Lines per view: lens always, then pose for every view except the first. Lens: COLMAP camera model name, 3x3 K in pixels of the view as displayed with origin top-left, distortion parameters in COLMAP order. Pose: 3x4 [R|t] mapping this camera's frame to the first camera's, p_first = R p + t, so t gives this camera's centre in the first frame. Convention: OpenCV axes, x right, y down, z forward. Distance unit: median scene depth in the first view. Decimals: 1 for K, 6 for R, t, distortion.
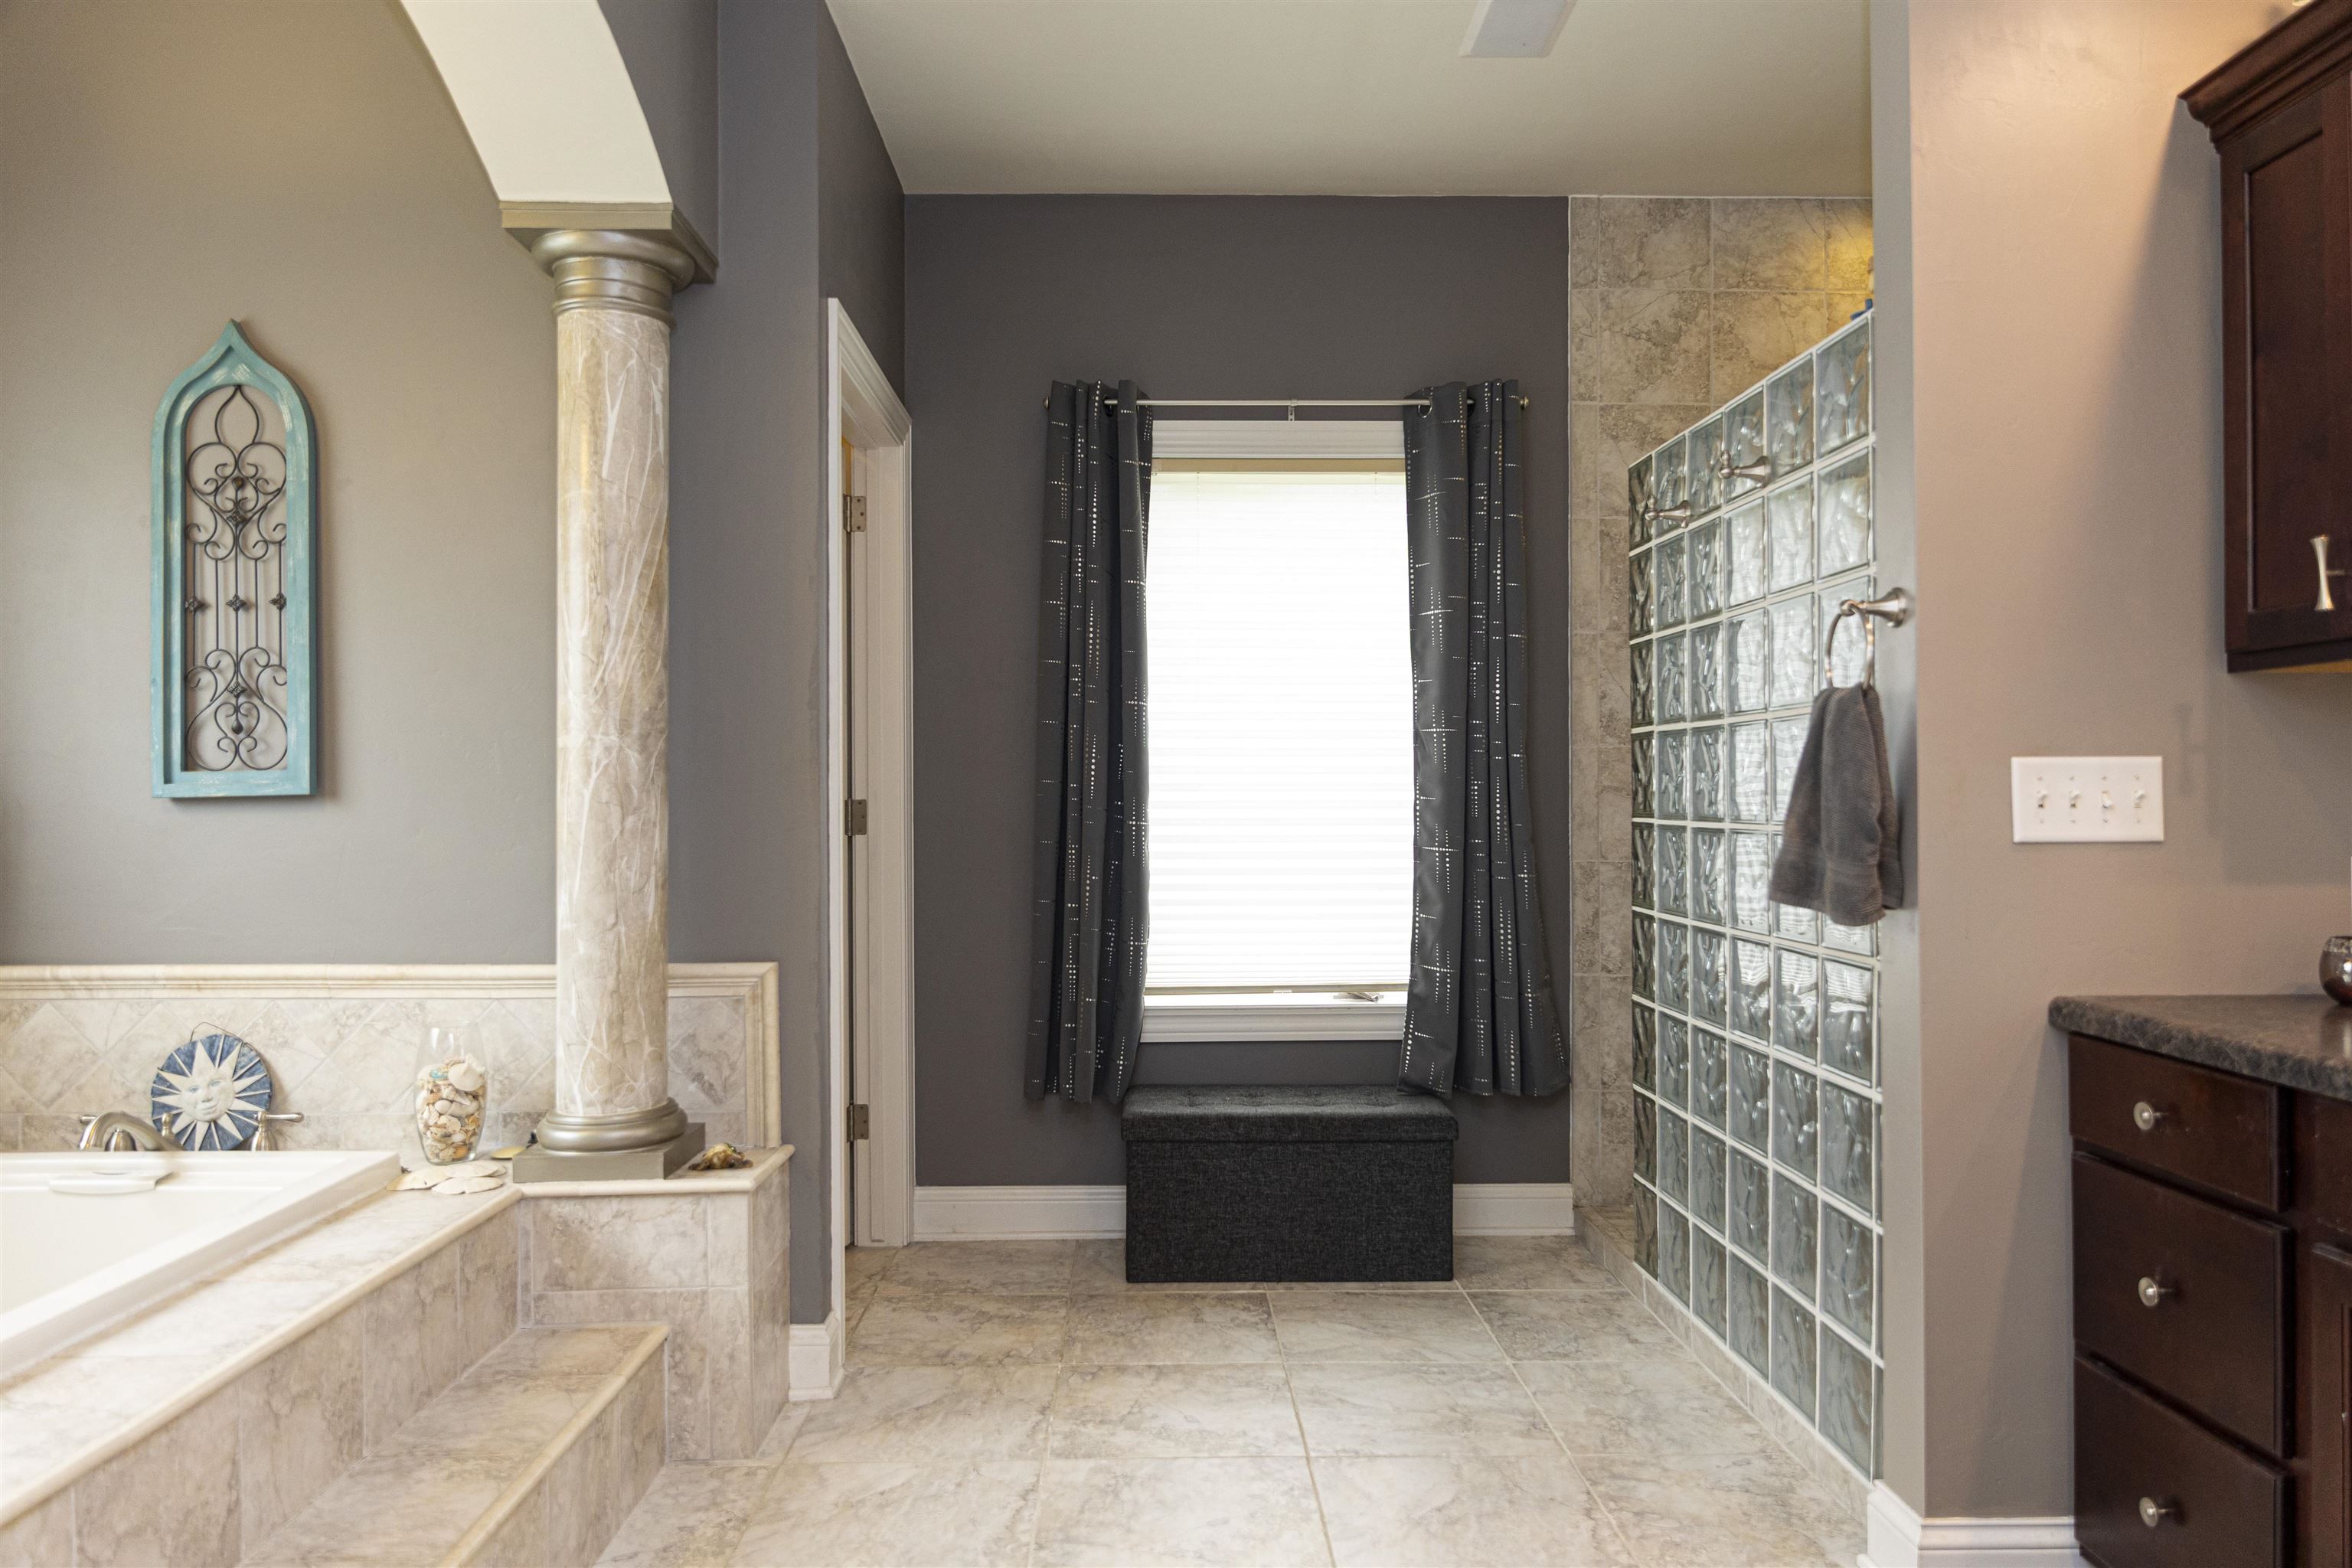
lens RADIAL K [[1568.5, 0, 1176.0], [0, 1568.5, 784.0], [0, 0, 1]] dist [0.001926, -0.006054]
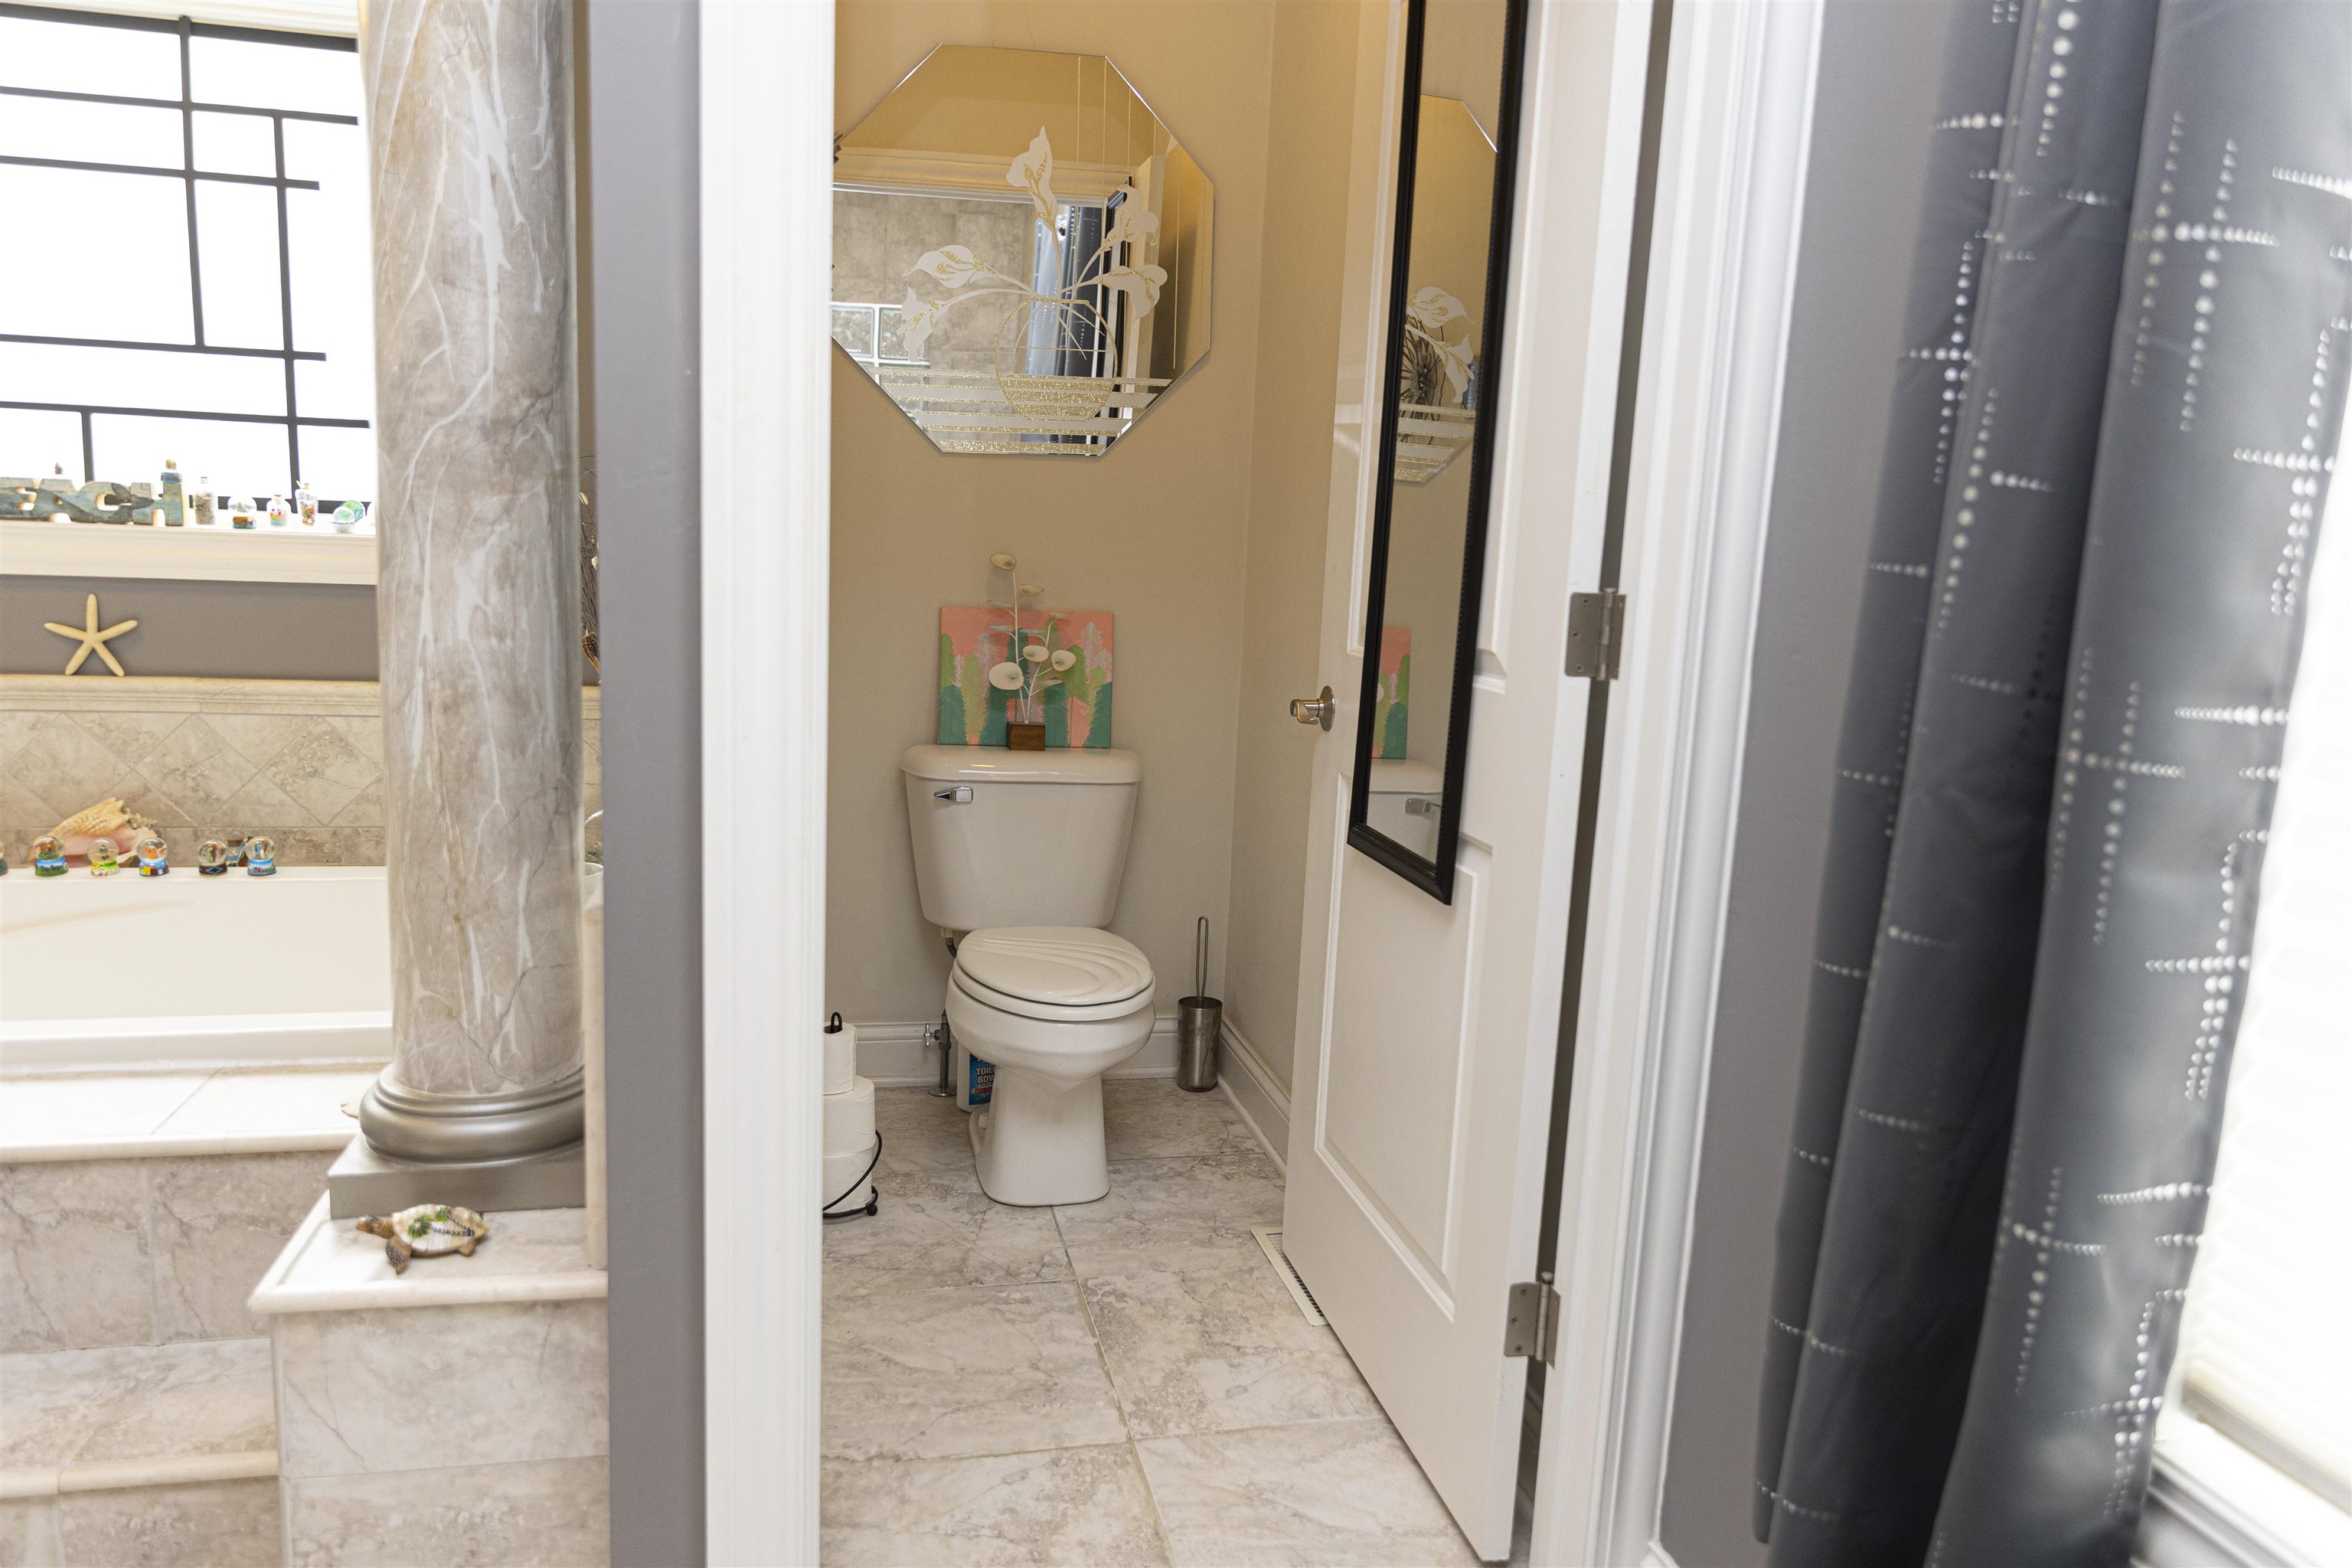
lens RADIAL K [[1568.5, 0, 1176.0], [0, 1568.5, 784.0], [0, 0, 1]] dist [0.001926, -0.006054]
pose [[0.209374, 0.176862, -0.961708, 0.235372], [-0.034096, 0.984229, 0.173581, -0.010394], [0.977241, -0.003553, 0.212102, 1.087958]]
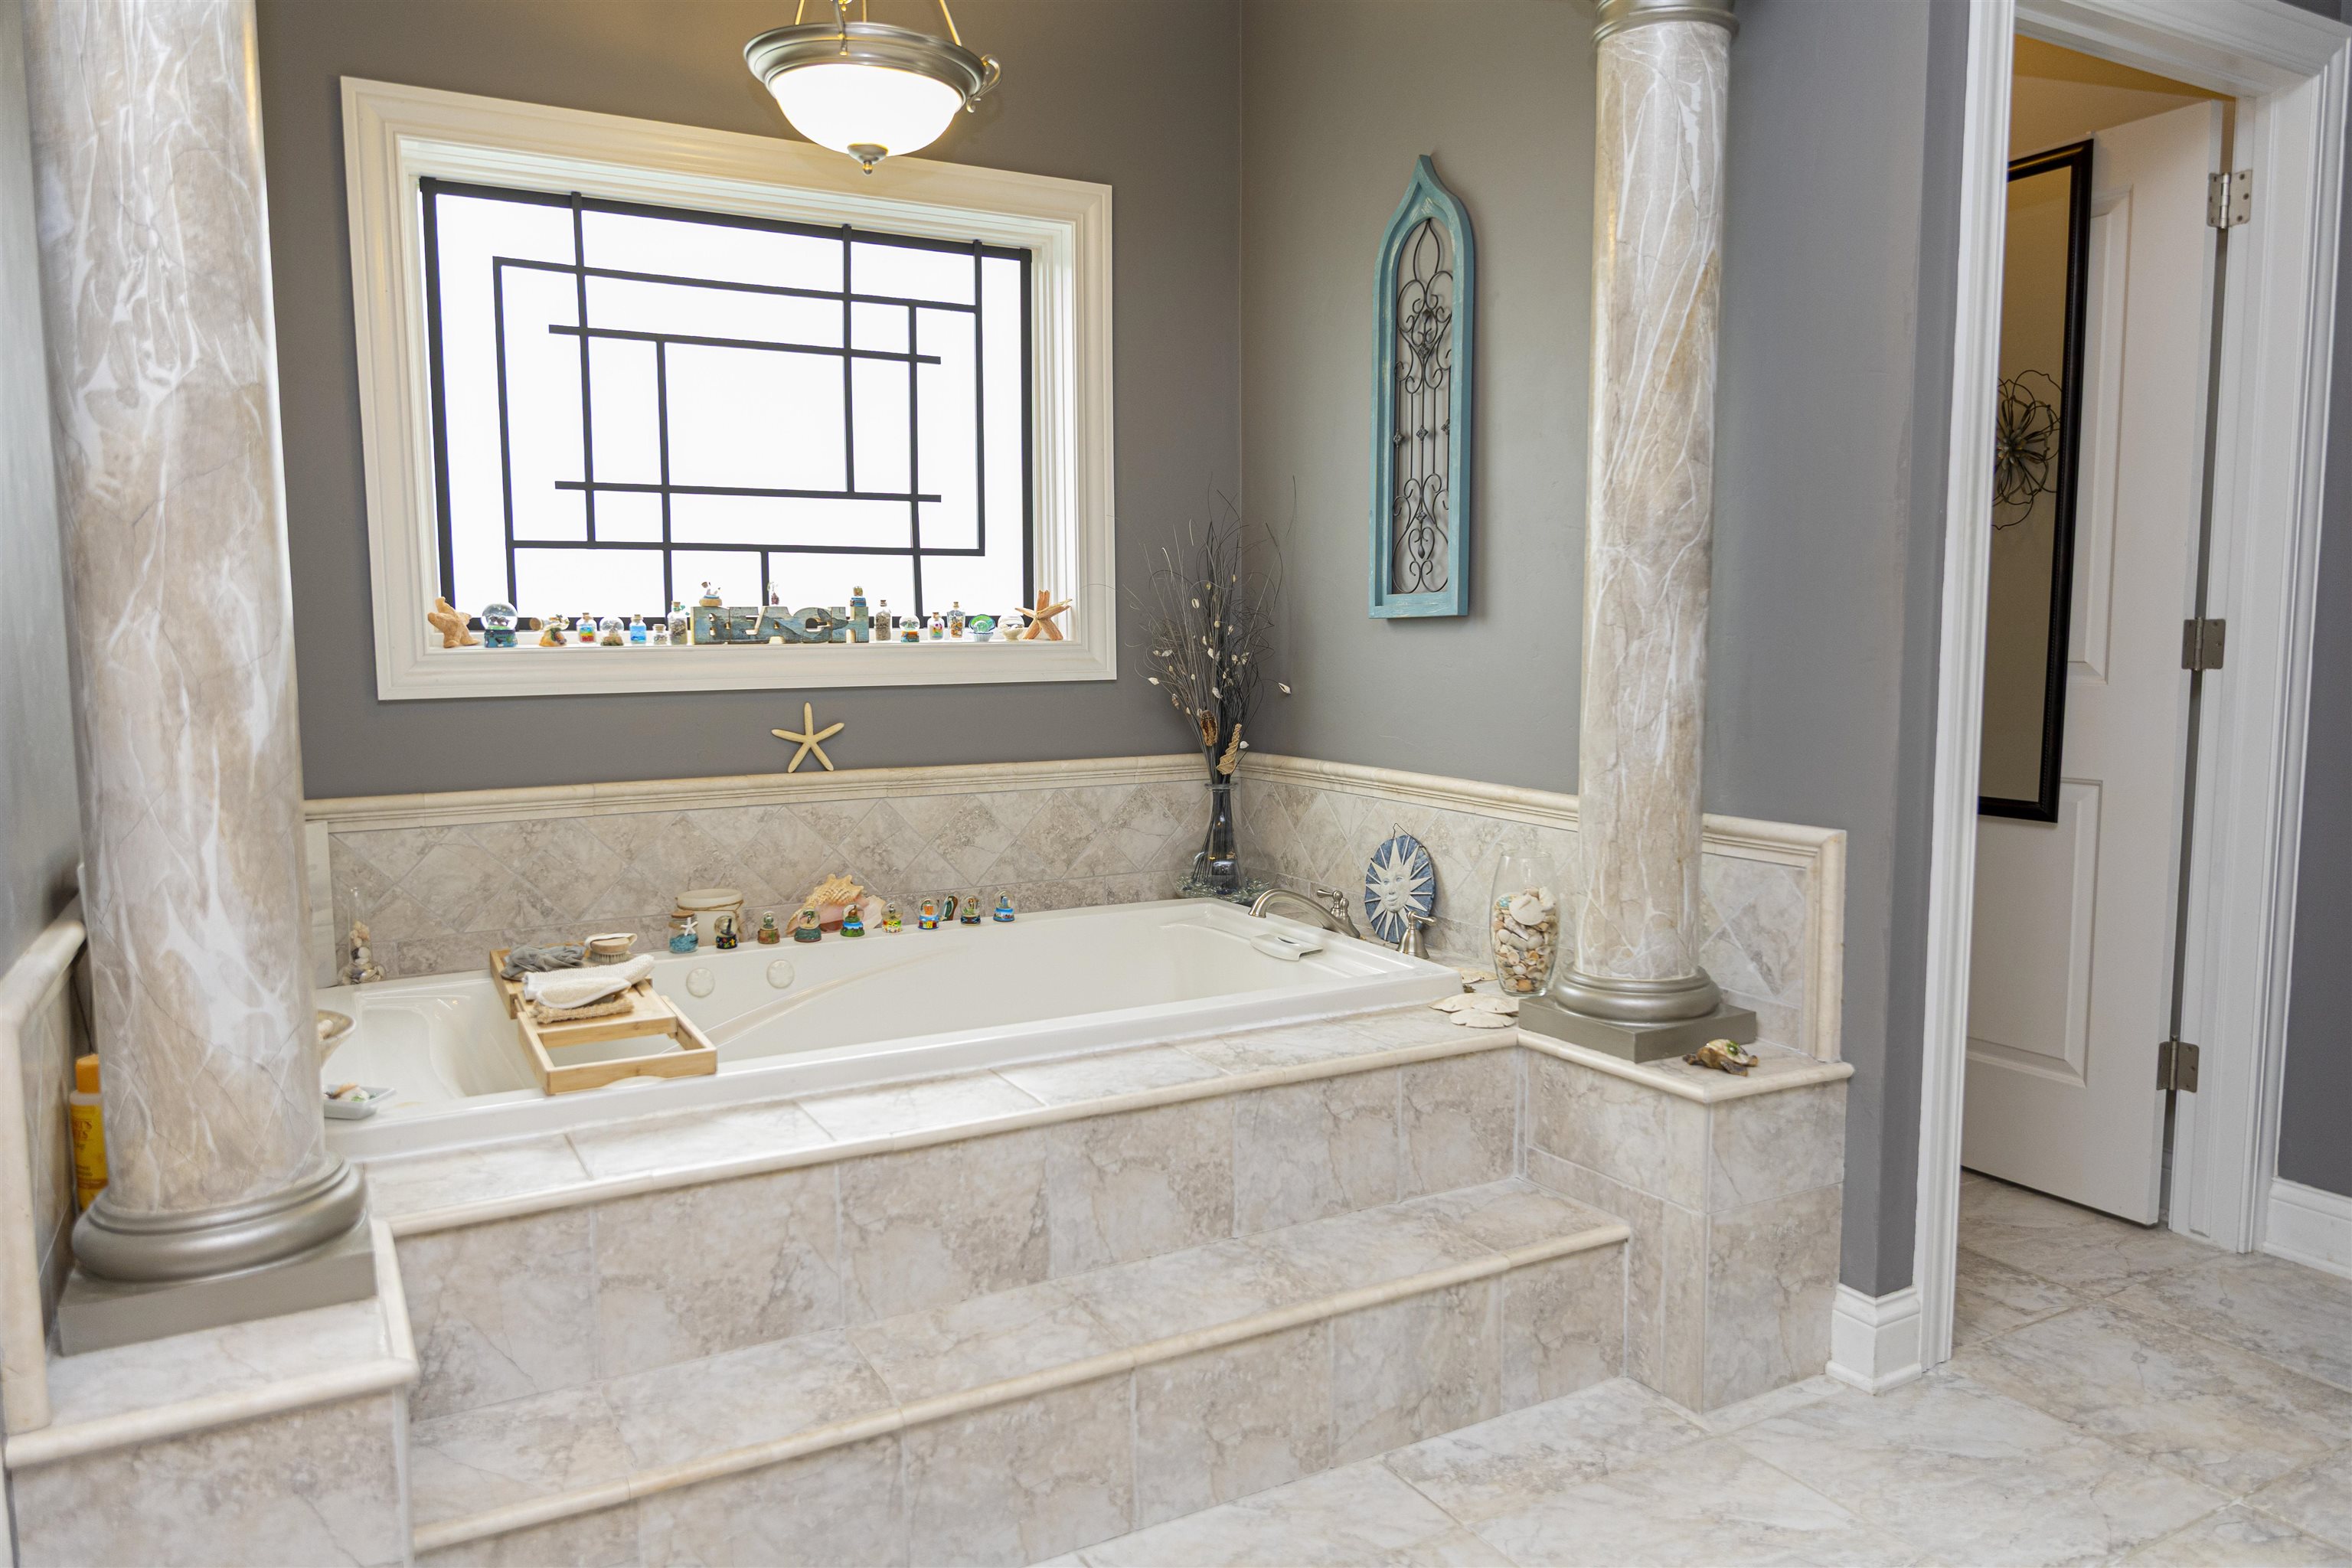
lens RADIAL K [[1568.5, 0, 1176.0], [0, 1568.5, 784.0], [0, 0, 1]] dist [0.001926, -0.006054]
pose [[0.467103, 0.092449, -0.879357, 0.278163], [0.012284, 0.993745, 0.111000, 0.000165], [0.884118, -0.062651, 0.463045, 0.355525]]
